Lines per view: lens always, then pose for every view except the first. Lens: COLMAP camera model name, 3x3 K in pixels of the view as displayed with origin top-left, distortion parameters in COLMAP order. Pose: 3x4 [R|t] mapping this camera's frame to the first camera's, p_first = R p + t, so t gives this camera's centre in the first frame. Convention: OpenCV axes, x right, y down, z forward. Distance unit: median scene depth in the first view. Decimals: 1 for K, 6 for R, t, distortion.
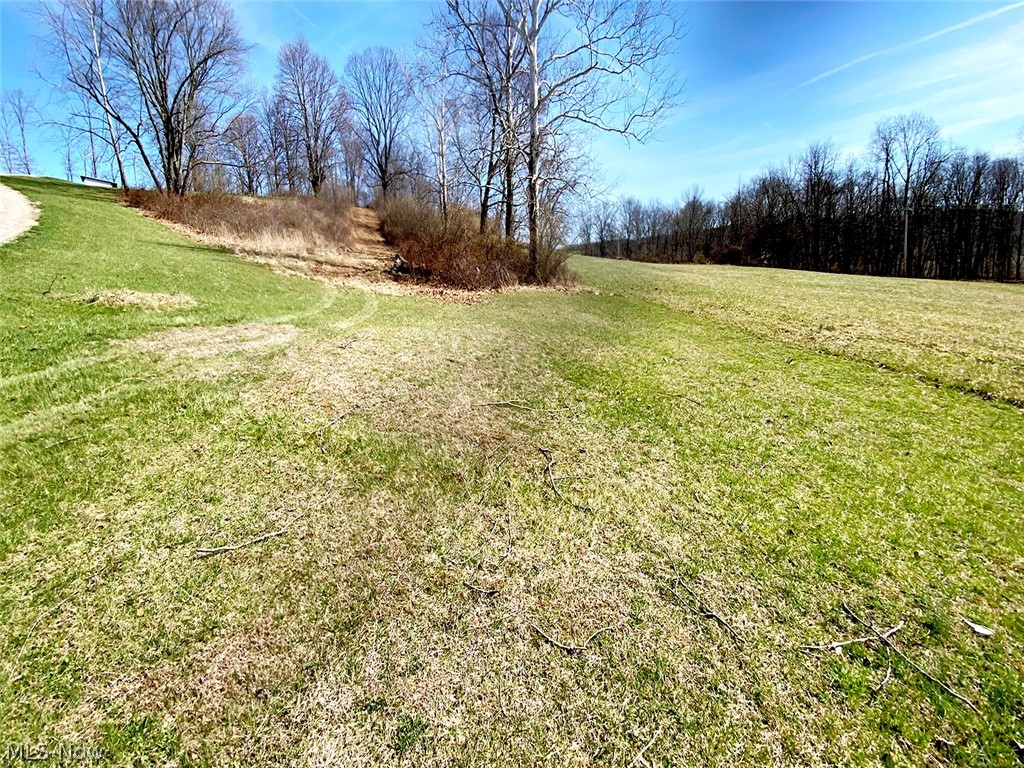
lens RADIAL K [[411.8, 0, 515.8], [0, 411.8, 384.8], [0, 0, 1]] dist [-0.002415, -0.000349]
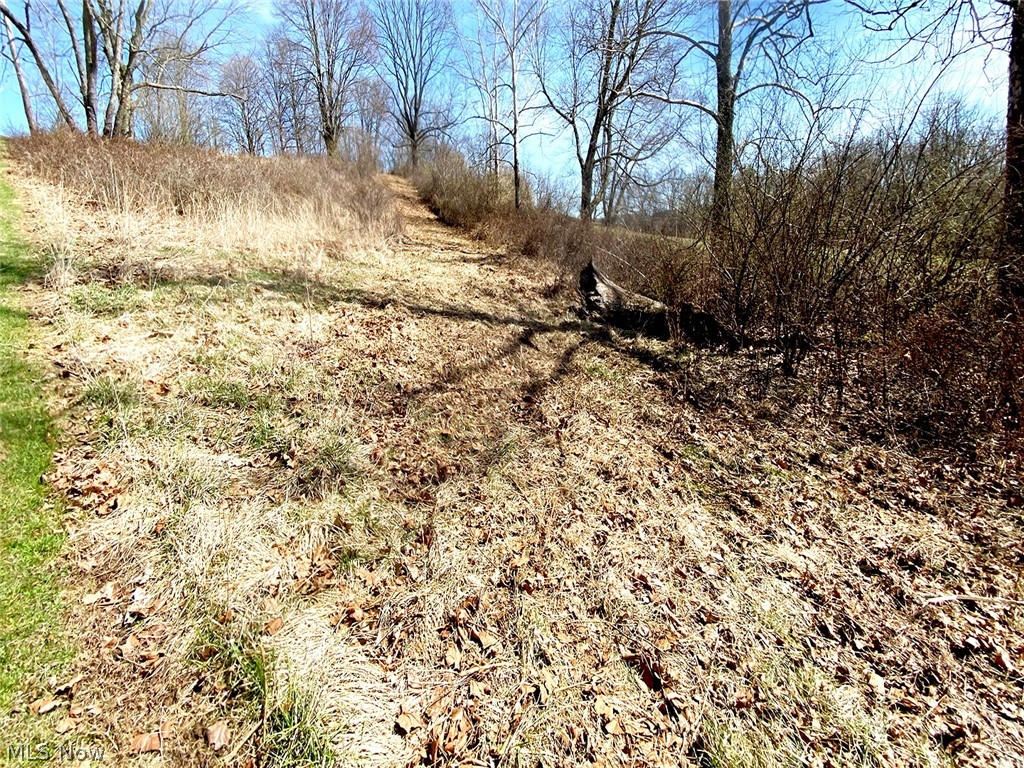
lens RADIAL K [[411.8, 0, 508.0], [0, 411.8, 383.8], [0, 0, 1]] dist [-0.002415, -0.000349]
pose [[0.999141, 0.018304, -0.037185, -0.125856], [-0.016293, 0.998426, 0.053663, -0.088689], [0.038108, -0.053011, 0.997867, 0.240593]]
